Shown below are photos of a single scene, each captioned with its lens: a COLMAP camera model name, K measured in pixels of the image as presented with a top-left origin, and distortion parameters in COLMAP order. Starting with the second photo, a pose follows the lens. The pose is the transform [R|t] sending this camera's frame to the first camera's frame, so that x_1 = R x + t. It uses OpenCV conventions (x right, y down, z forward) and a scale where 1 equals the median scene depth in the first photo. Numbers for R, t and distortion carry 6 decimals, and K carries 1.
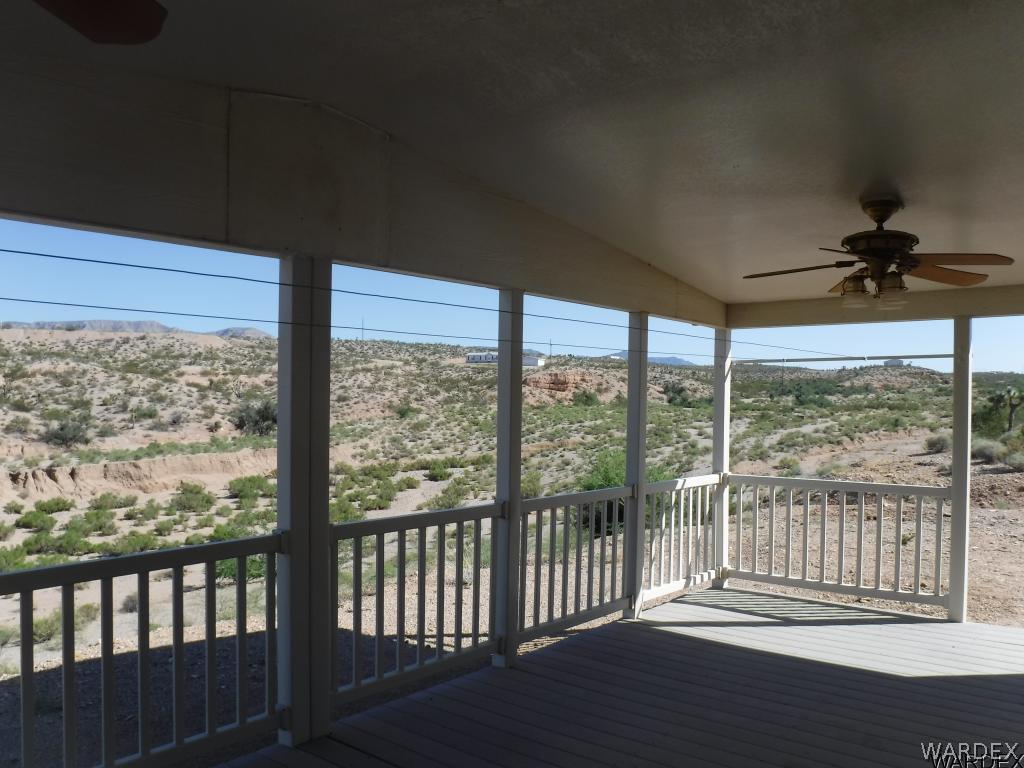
lens RADIAL K [[853.2, 0, 508.7], [0, 853.2, 391.2], [0, 0, 1]] dist [-0.081277, 0.020016]
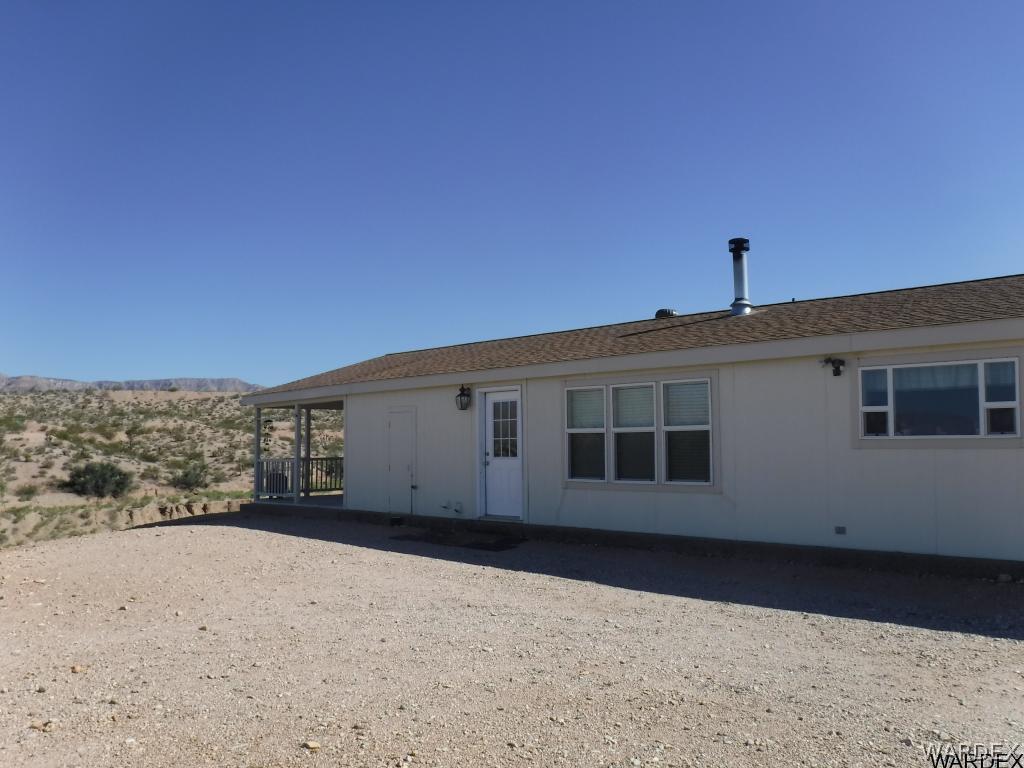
lens RADIAL K [[853.2, 0, 511.2], [0, 853.2, 388.1], [0, 0, 1]] dist [-0.081277, 0.020016]
pose [[0.996411, -0.018158, -0.082671, 0.029289], [0.012863, 0.997859, -0.064130, 0.001756], [0.083658, 0.062836, 0.994511, -0.133375]]
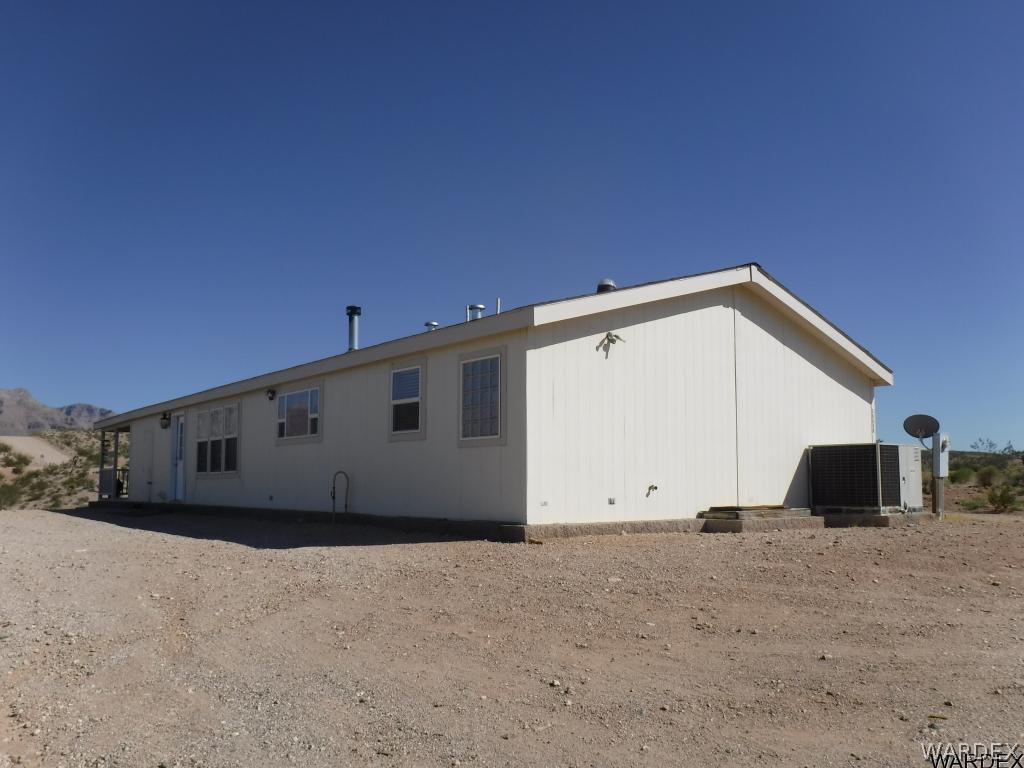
lens RADIAL K [[853.2, 0, 513.4], [0, 853.2, 384.7], [0, 0, 1]] dist [-0.081277, 0.020016]
pose [[0.980564, -0.038826, -0.192318, 0.410545], [0.017765, 0.993767, -0.110049, 0.030865], [0.195392, 0.104493, 0.975143, -0.297293]]
